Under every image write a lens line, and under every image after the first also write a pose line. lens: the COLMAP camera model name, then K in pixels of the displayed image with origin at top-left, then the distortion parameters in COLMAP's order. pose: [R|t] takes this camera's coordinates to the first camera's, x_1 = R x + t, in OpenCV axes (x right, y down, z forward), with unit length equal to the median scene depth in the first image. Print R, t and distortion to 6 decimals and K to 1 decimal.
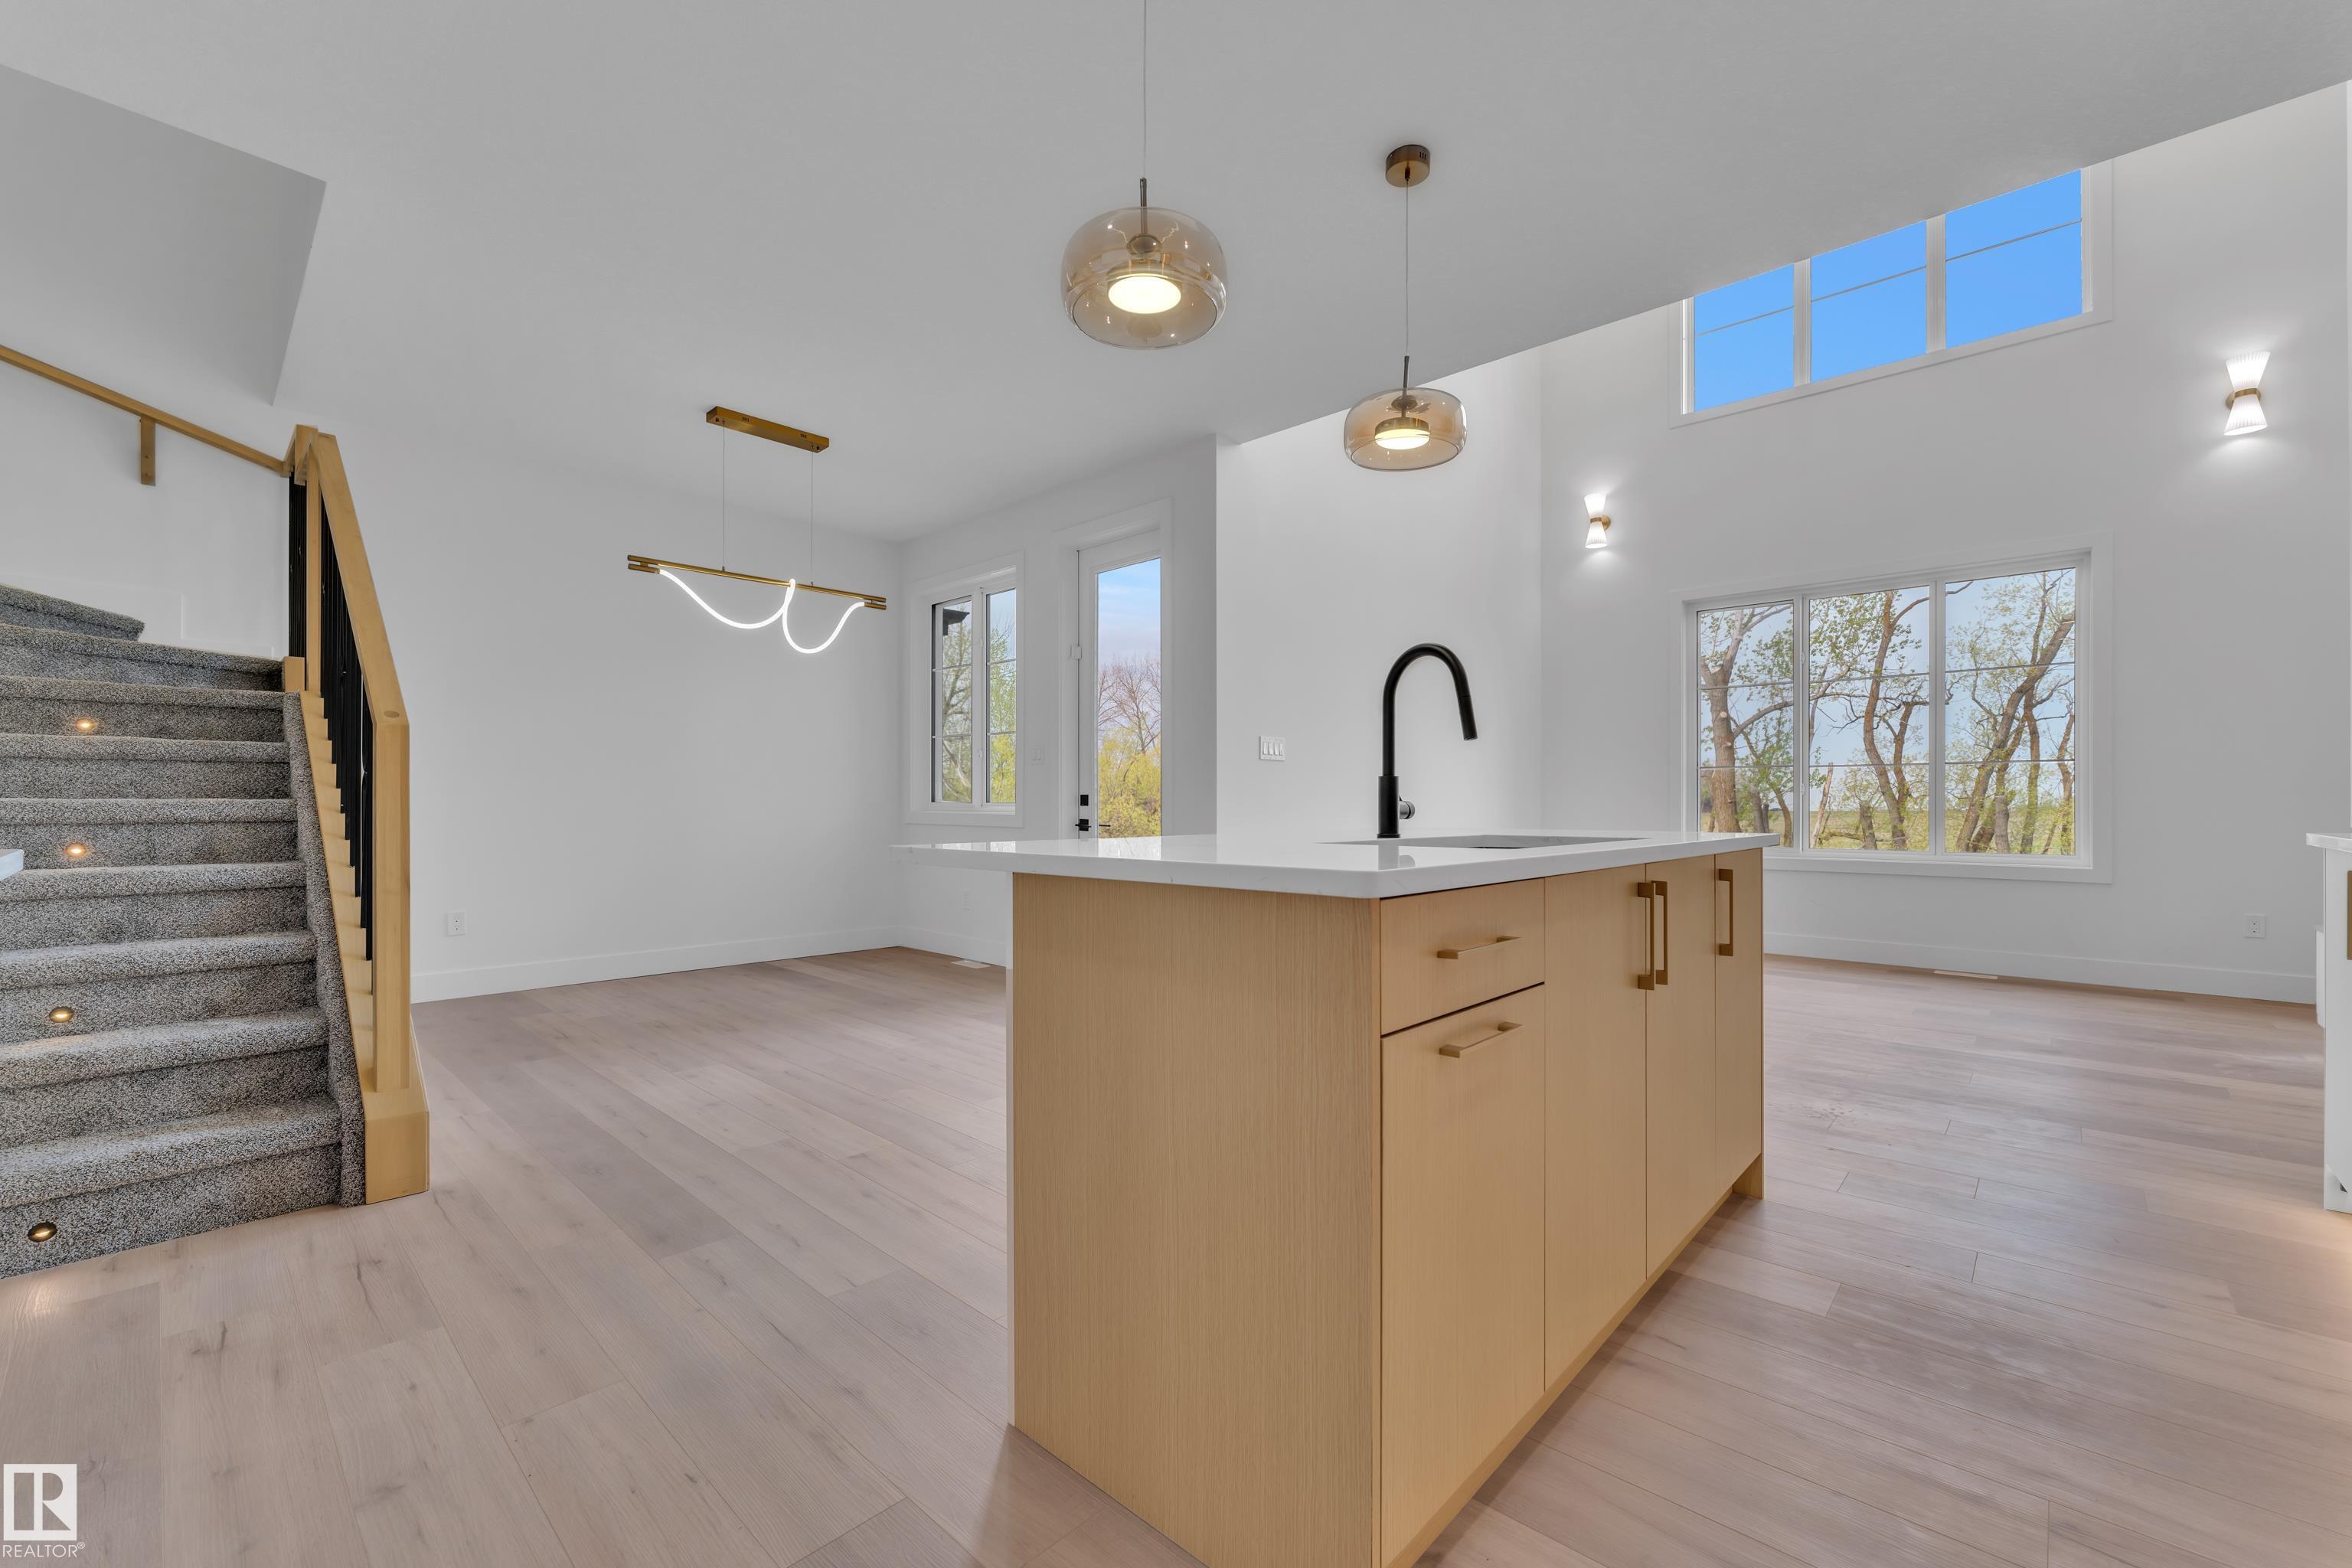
lens RADIAL K [[955.1, 0, 1179.6], [0, 955.1, 793.3], [0, 0, 1]] dist [0.003868, 0.000168]
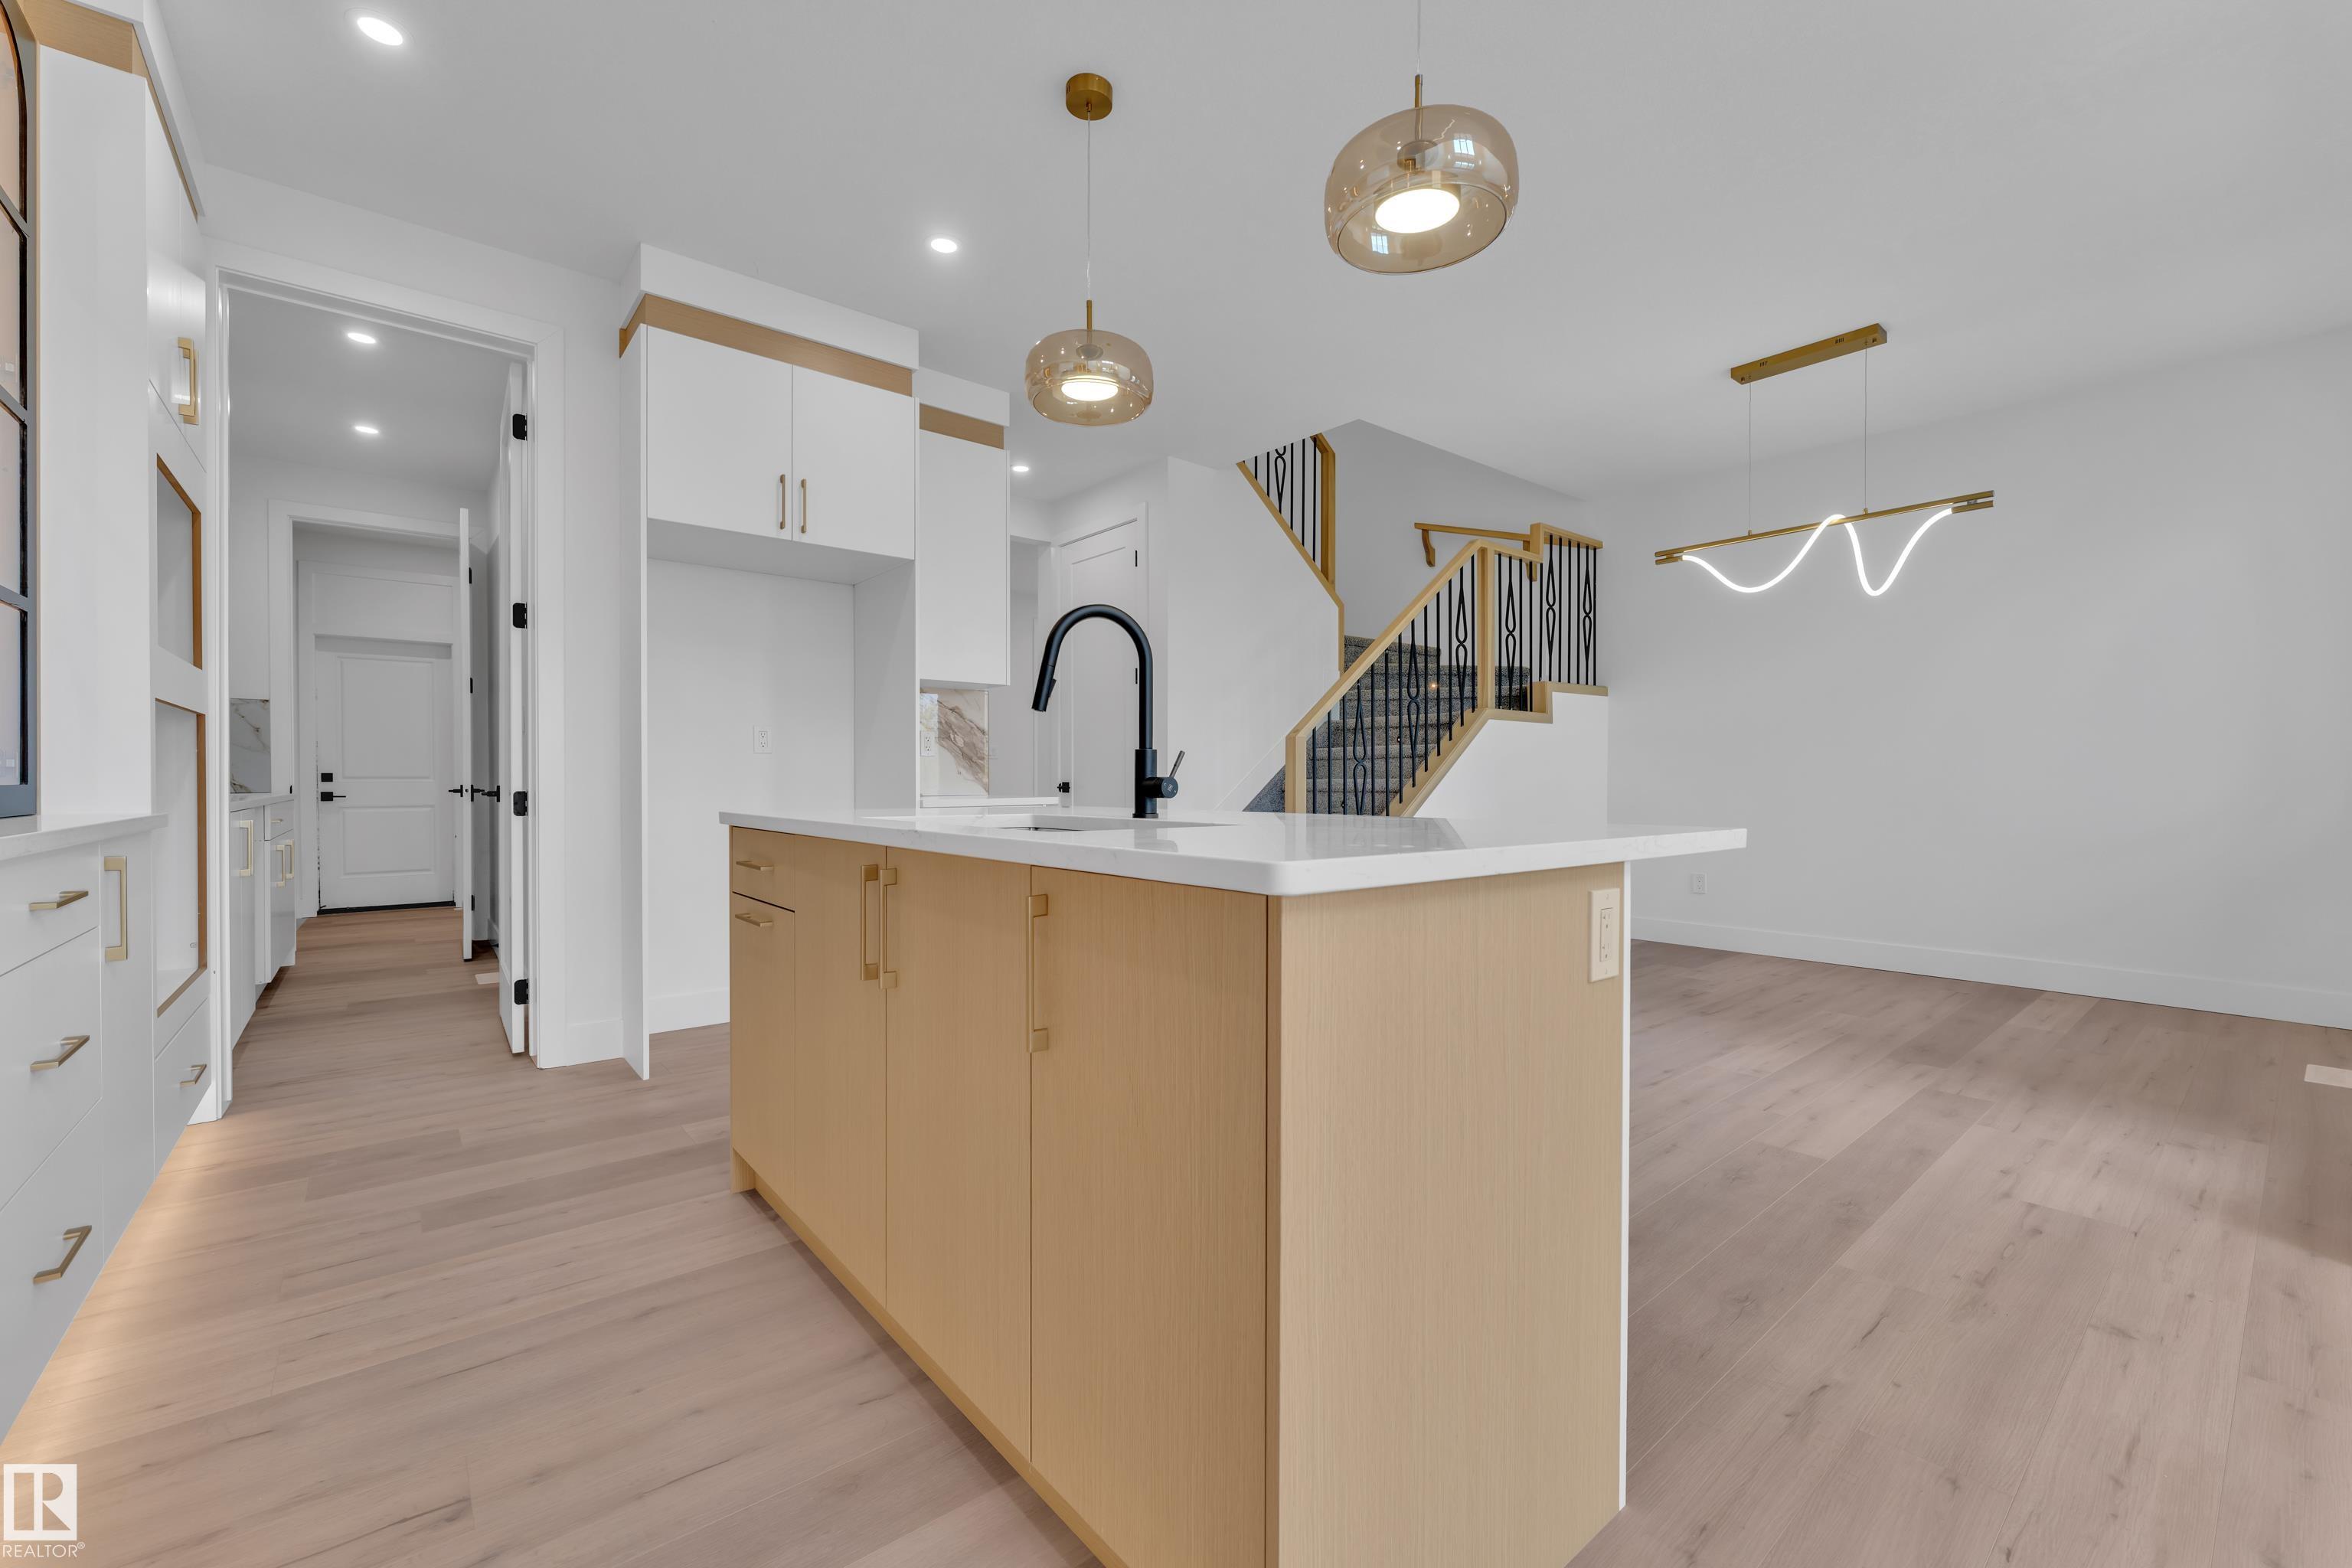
lens RADIAL K [[955.1, 0, 1183.6], [0, 955.1, 784.0], [0, 0, 1]] dist [0.003868, 0.000168]
pose [[-0.120445, 0.004953, -0.992708, 1.073036], [0.008923, 0.999953, 0.003907, 0.012448], [0.992680, -0.008387, -0.120483, 1.111963]]
